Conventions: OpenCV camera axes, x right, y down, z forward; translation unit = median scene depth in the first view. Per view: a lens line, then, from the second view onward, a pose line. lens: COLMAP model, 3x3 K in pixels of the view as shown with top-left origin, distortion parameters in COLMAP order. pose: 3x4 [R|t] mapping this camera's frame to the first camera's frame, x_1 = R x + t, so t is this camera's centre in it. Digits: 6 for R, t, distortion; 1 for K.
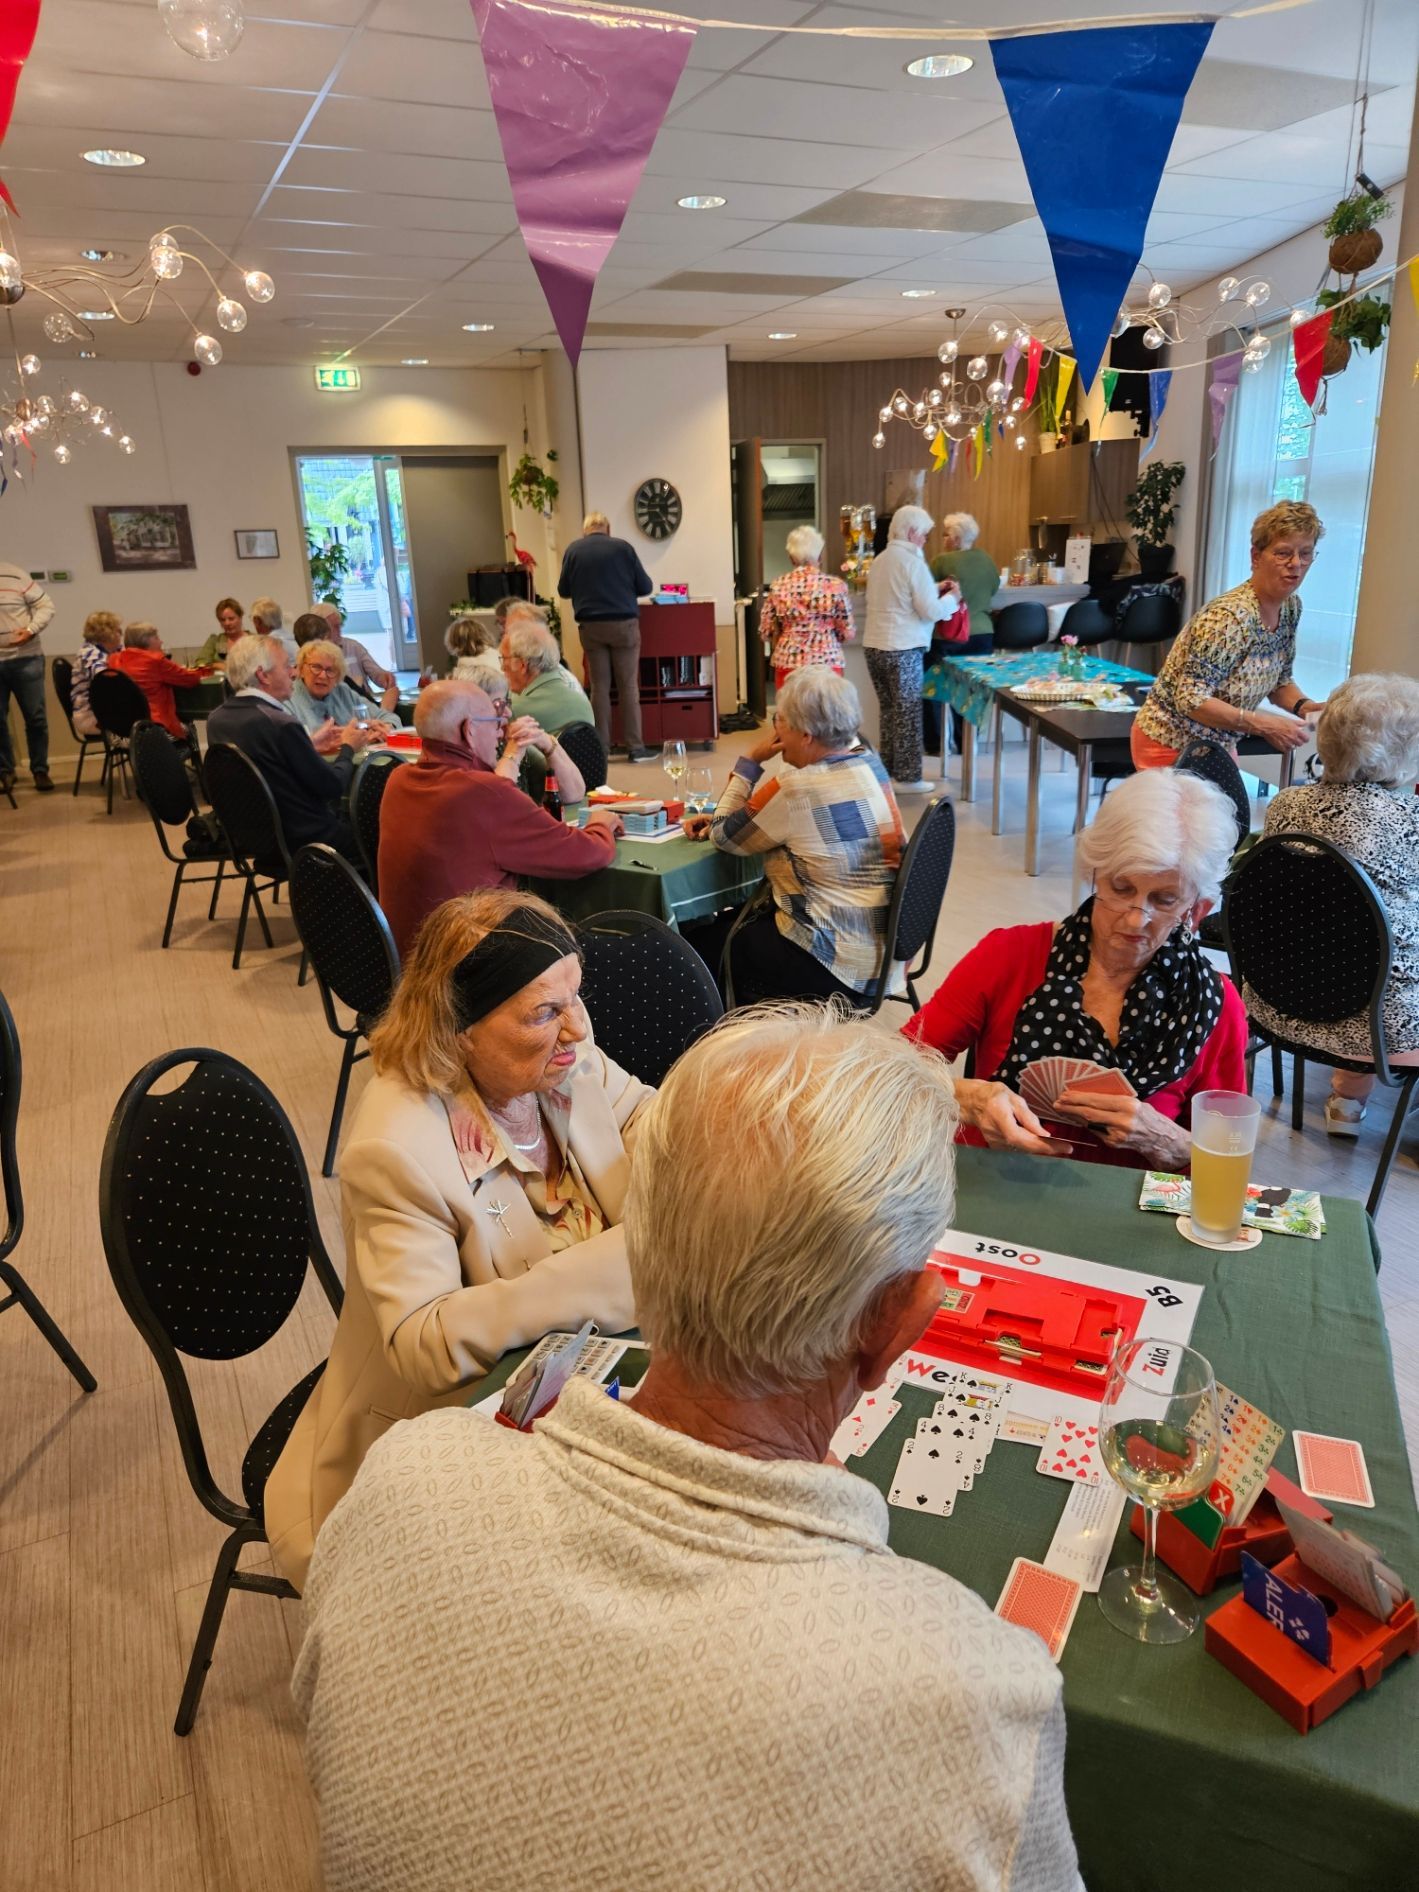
lens RADIAL K [[1277.6, 0, 704.1], [0, 1277.6, 946.7], [0, 0, 1]] dist [0.066094, -0.055700]
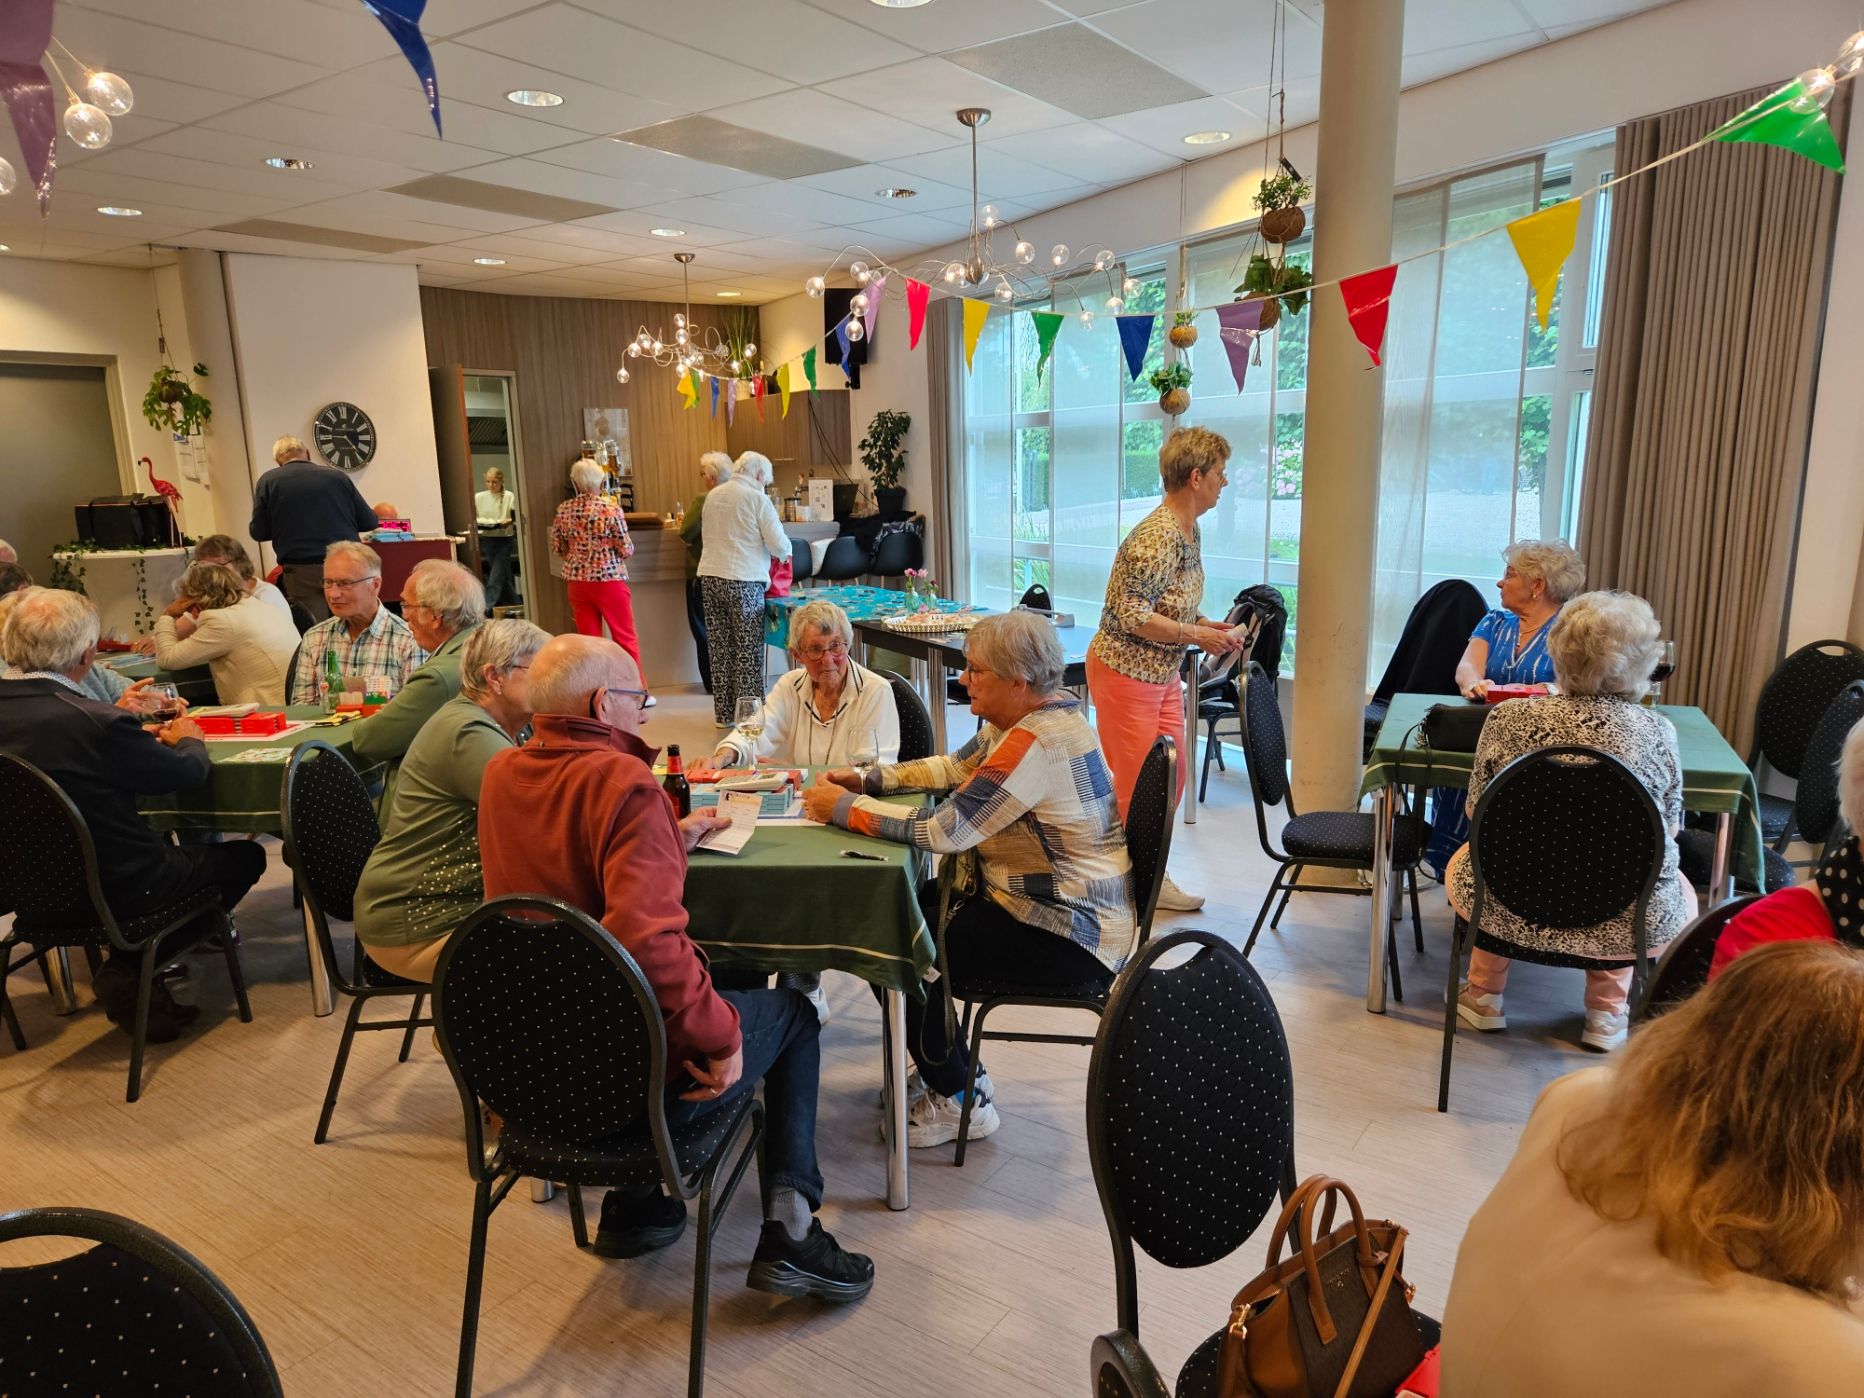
lens RADIAL K [[1258.7, 0, 923.3], [0, 1258.7, 720.3], [0, 0, 1]] dist [0.066094, -0.055700]
pose [[0.873858, -0.078780, 0.479757, -0.141278], [0.136562, 0.986830, -0.086698, -0.027515], [-0.466608, 0.141278, 0.873108, 0.109471]]
